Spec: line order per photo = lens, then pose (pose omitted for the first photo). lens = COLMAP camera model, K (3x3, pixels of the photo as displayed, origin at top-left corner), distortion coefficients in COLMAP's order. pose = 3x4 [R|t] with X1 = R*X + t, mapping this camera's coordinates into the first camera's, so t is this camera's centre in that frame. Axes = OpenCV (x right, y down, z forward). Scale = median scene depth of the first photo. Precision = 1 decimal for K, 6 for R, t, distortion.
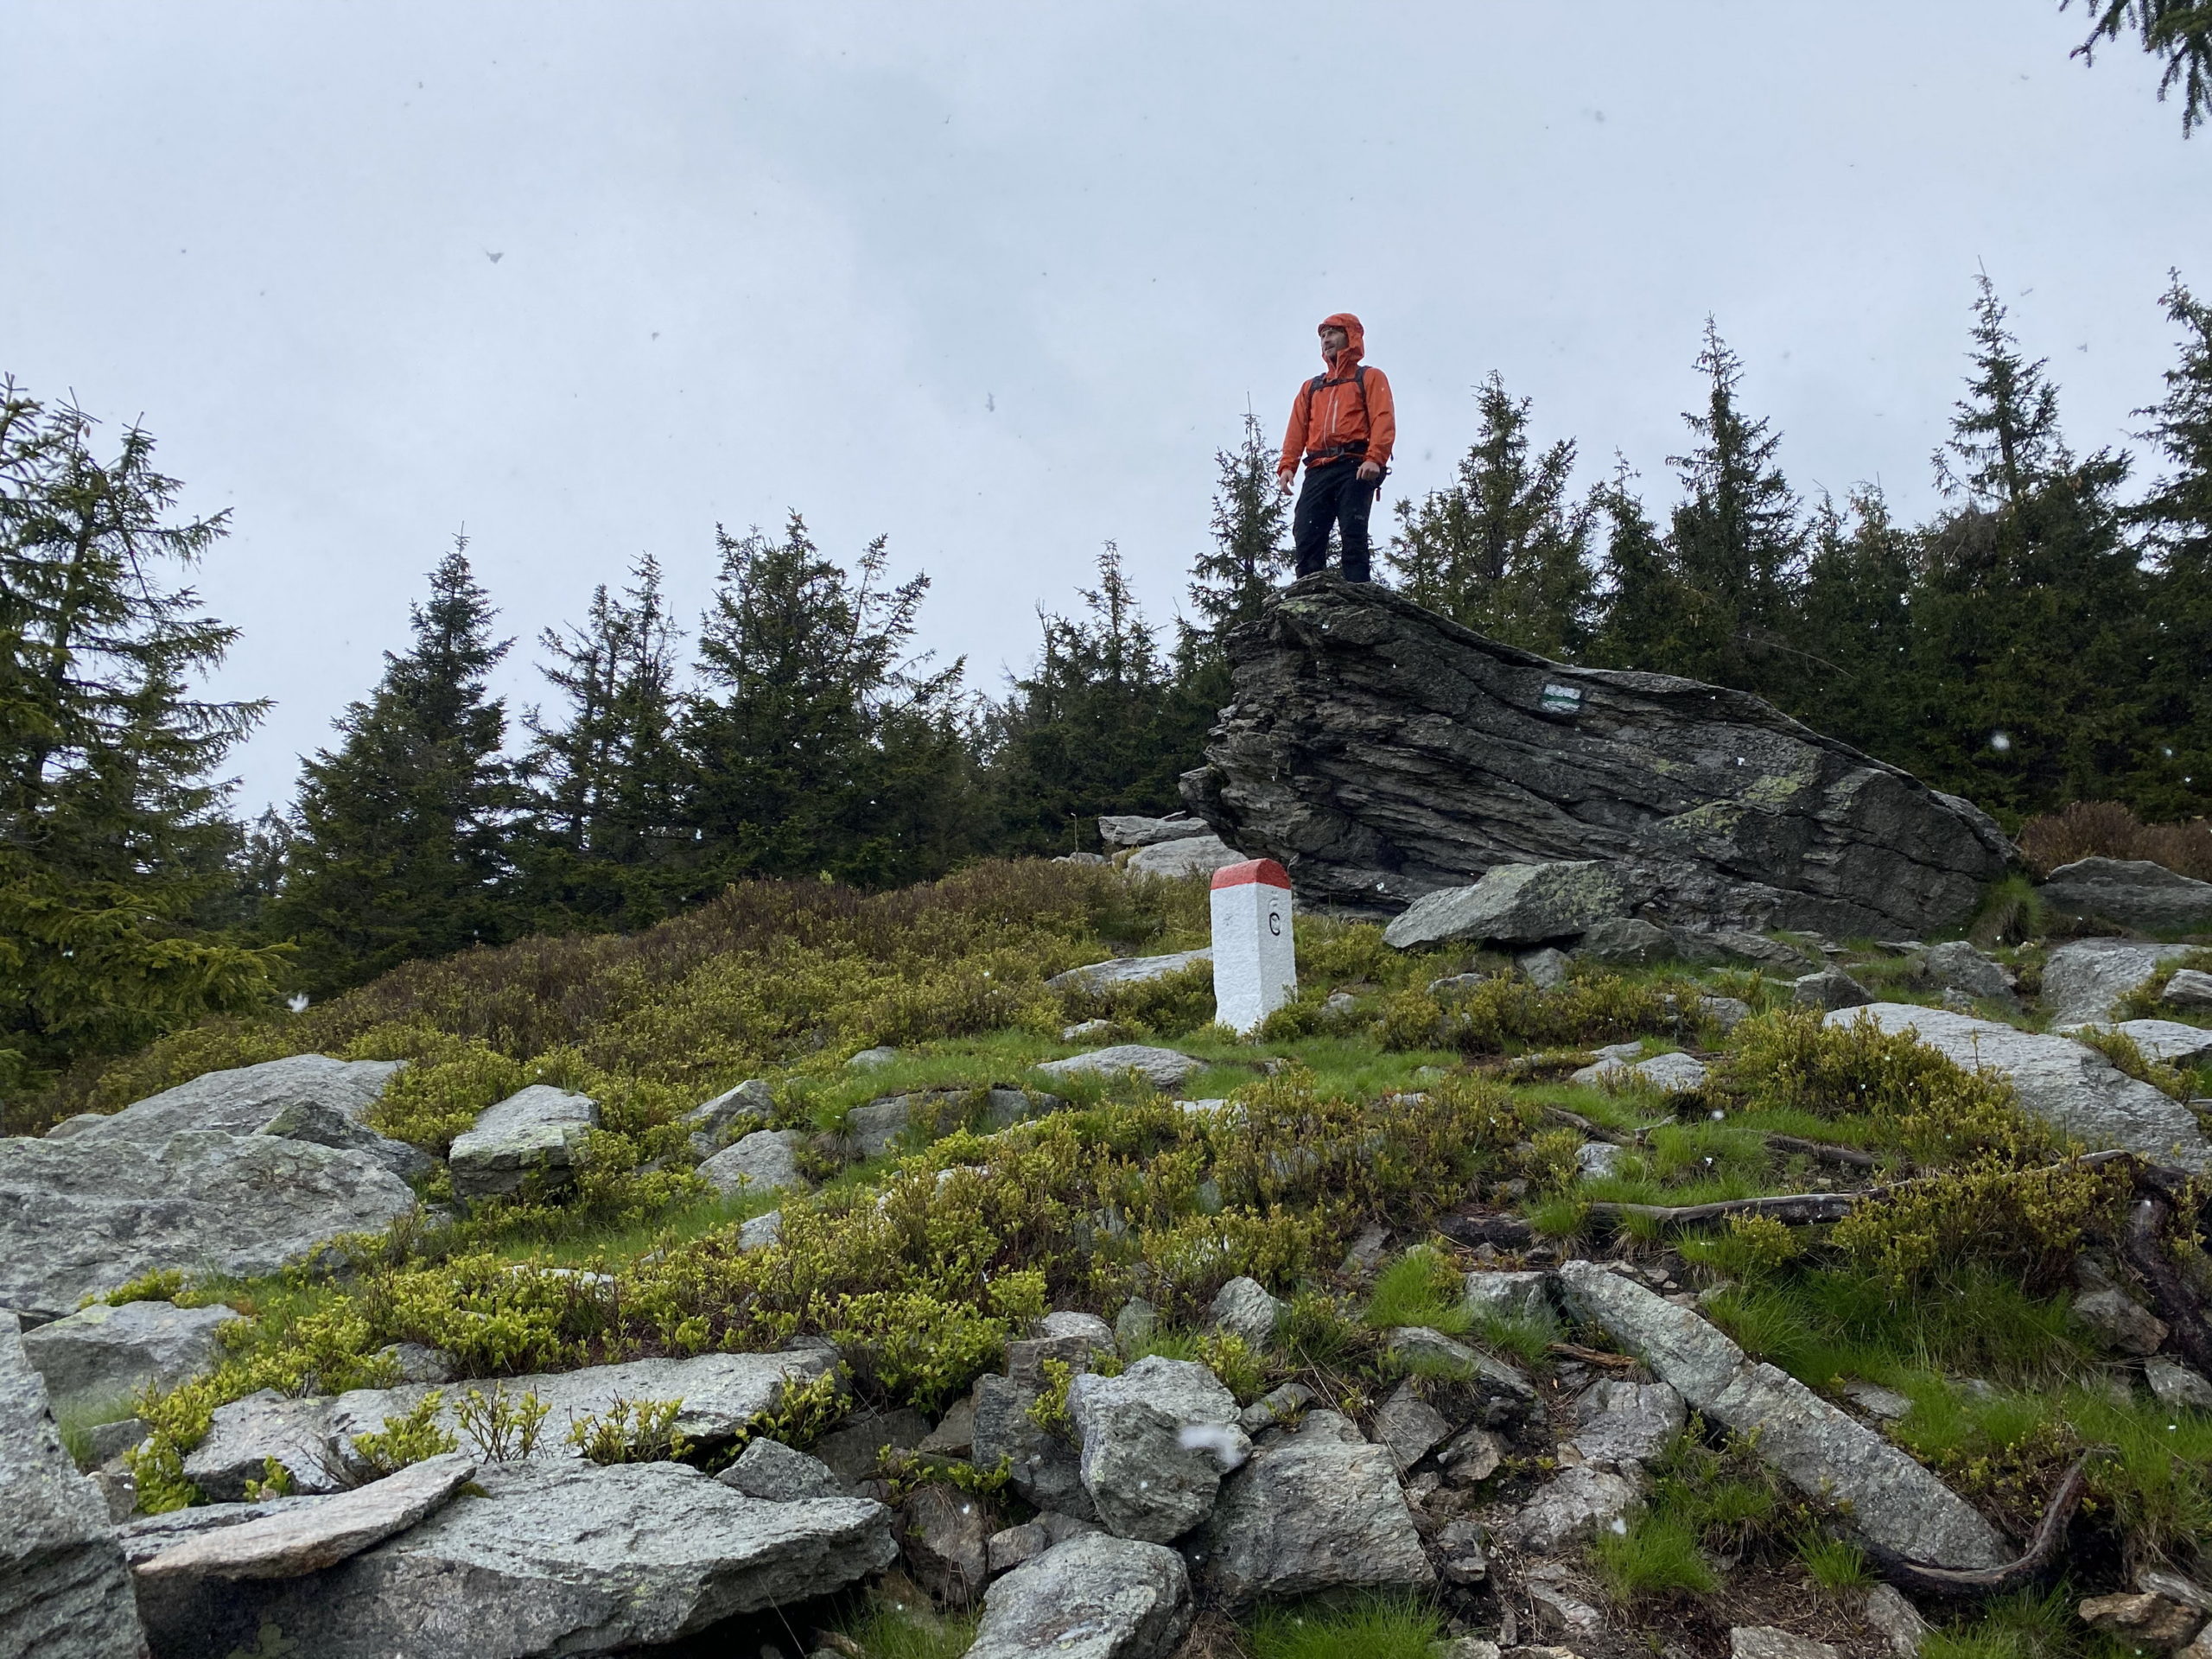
lens RADIAL K [[1700.3, 0, 1106.0], [0, 1700.3, 829.5], [0, 0, 1]] dist [0.101008, -0.154448]
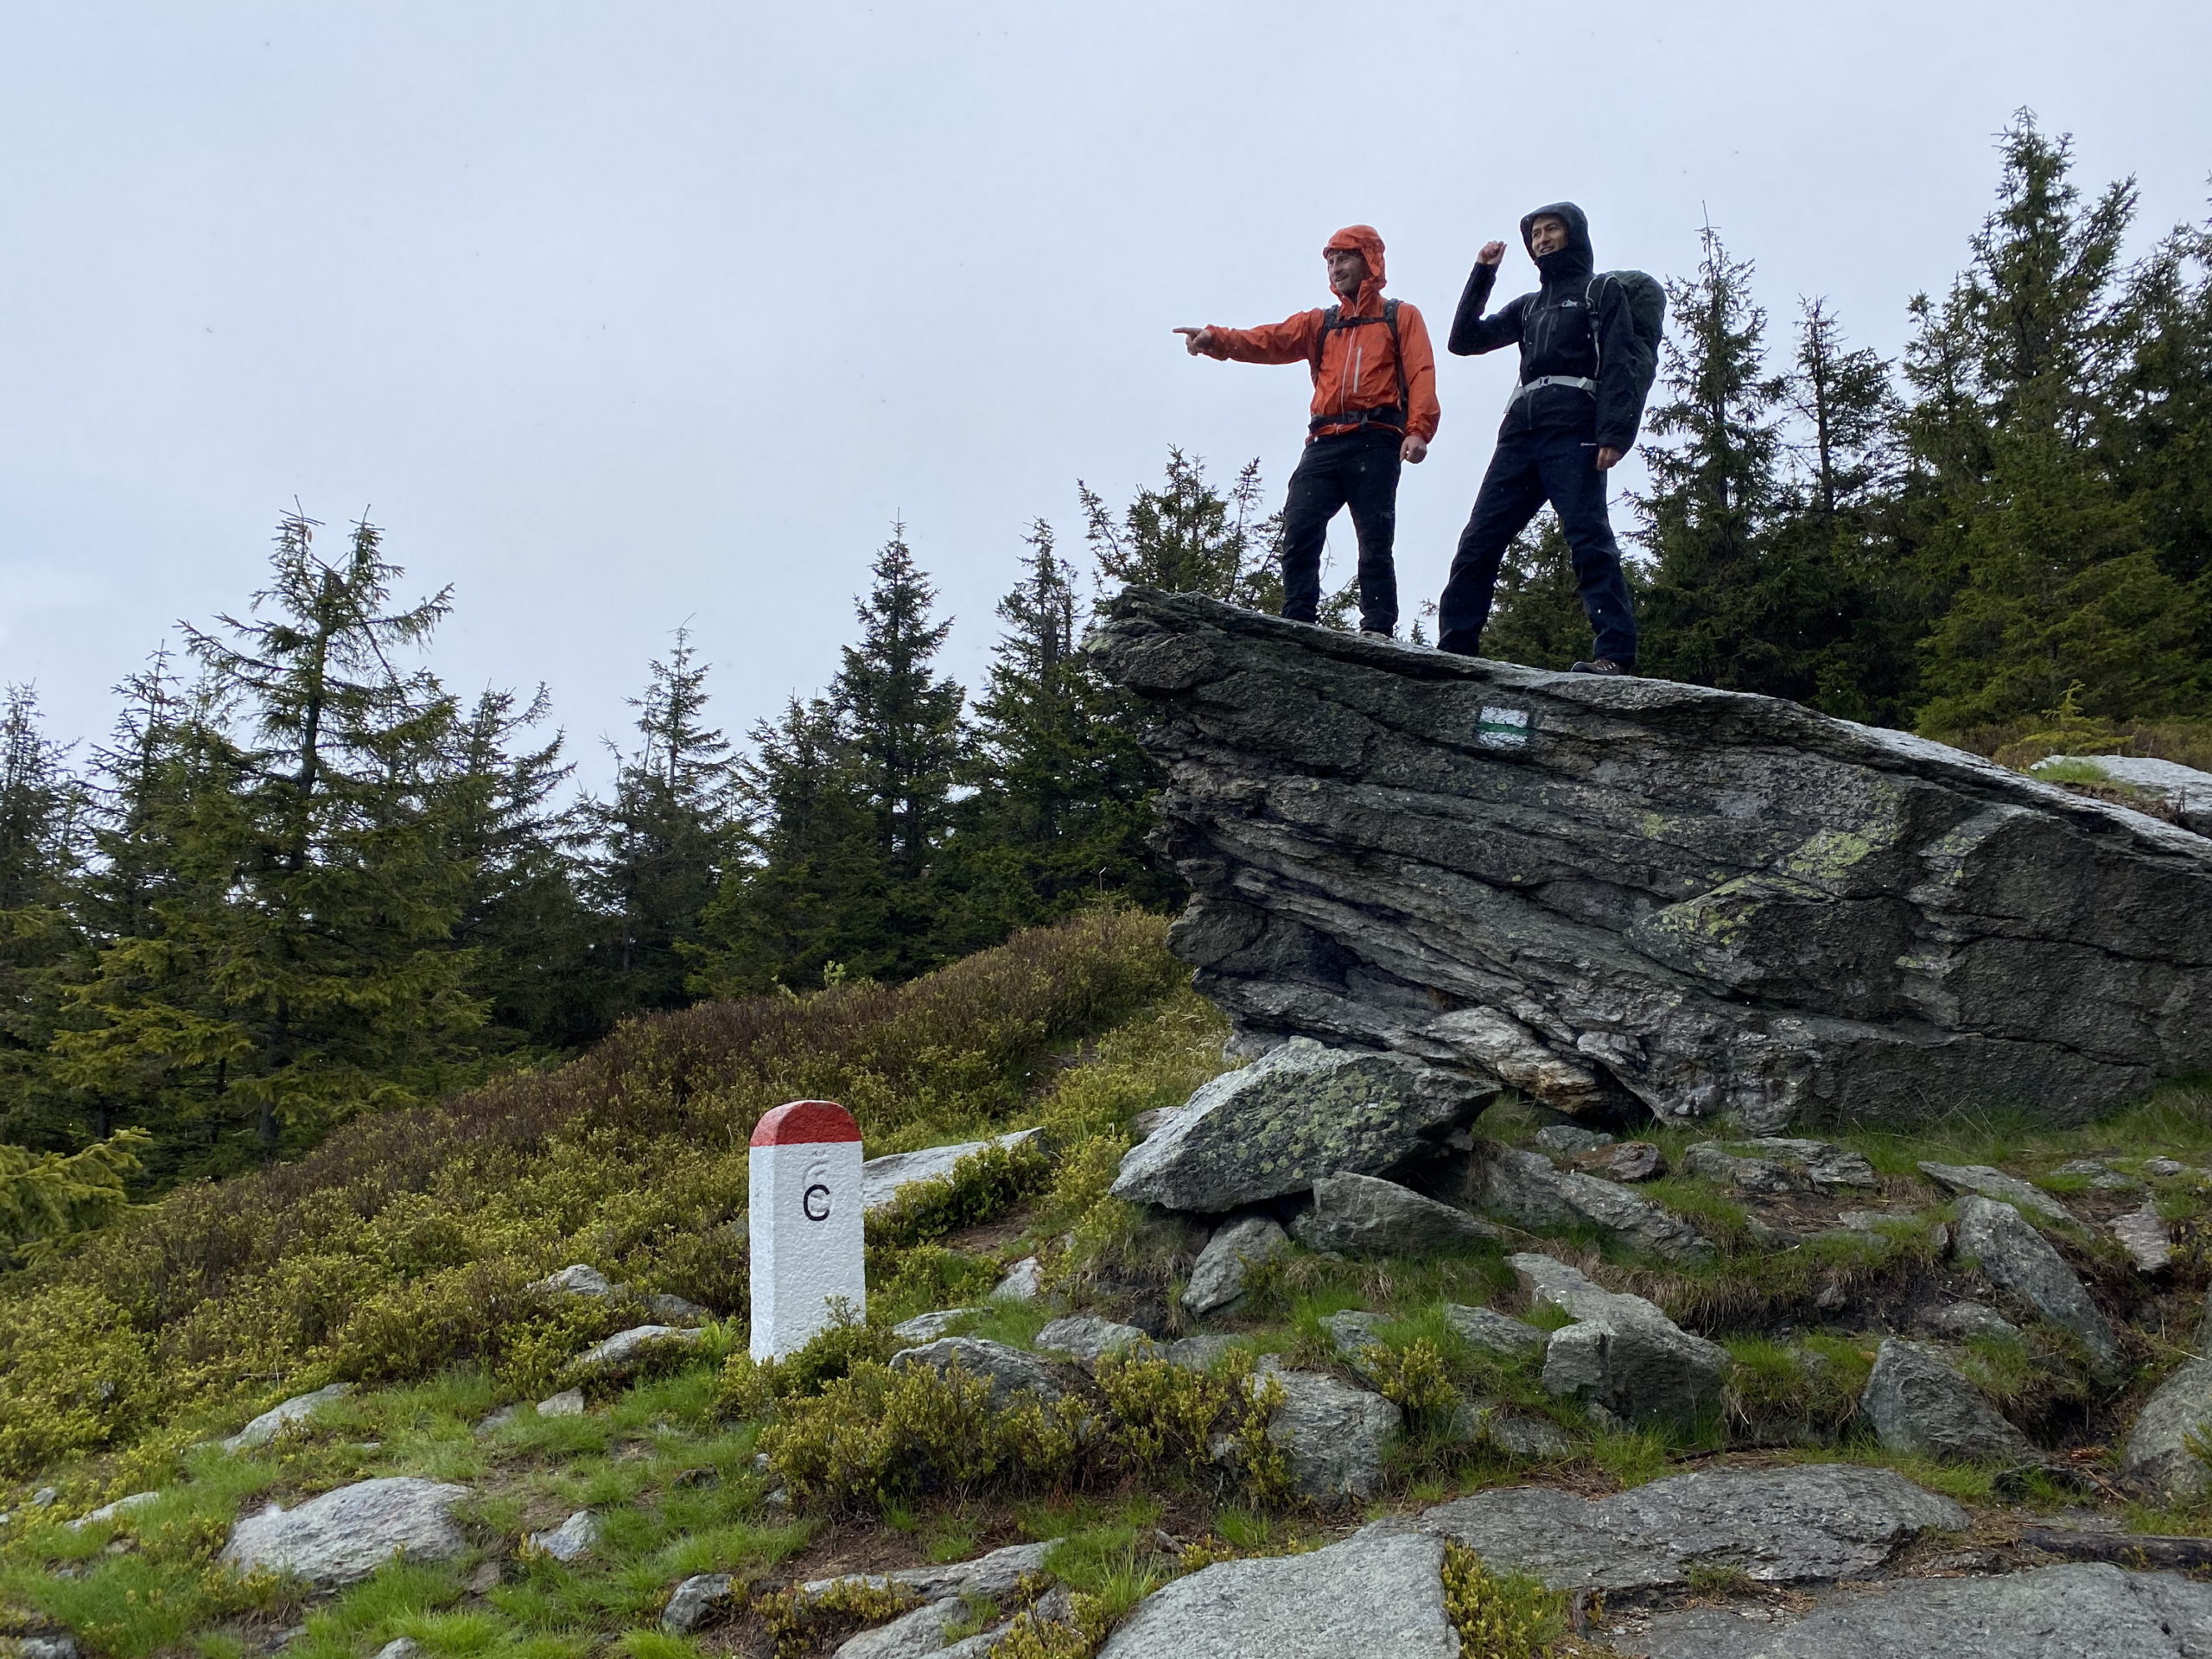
lens RADIAL K [[1689.9, 0, 1106.0], [0, 1689.9, 829.5], [0, 0, 1]] dist [0.096803, -0.146811]
pose [[0.923485, -0.084327, -0.374252, 0.366706], [0.109864, 0.992816, 0.047393, -0.085456], [0.367566, -0.084884, 0.926115, 0.343541]]
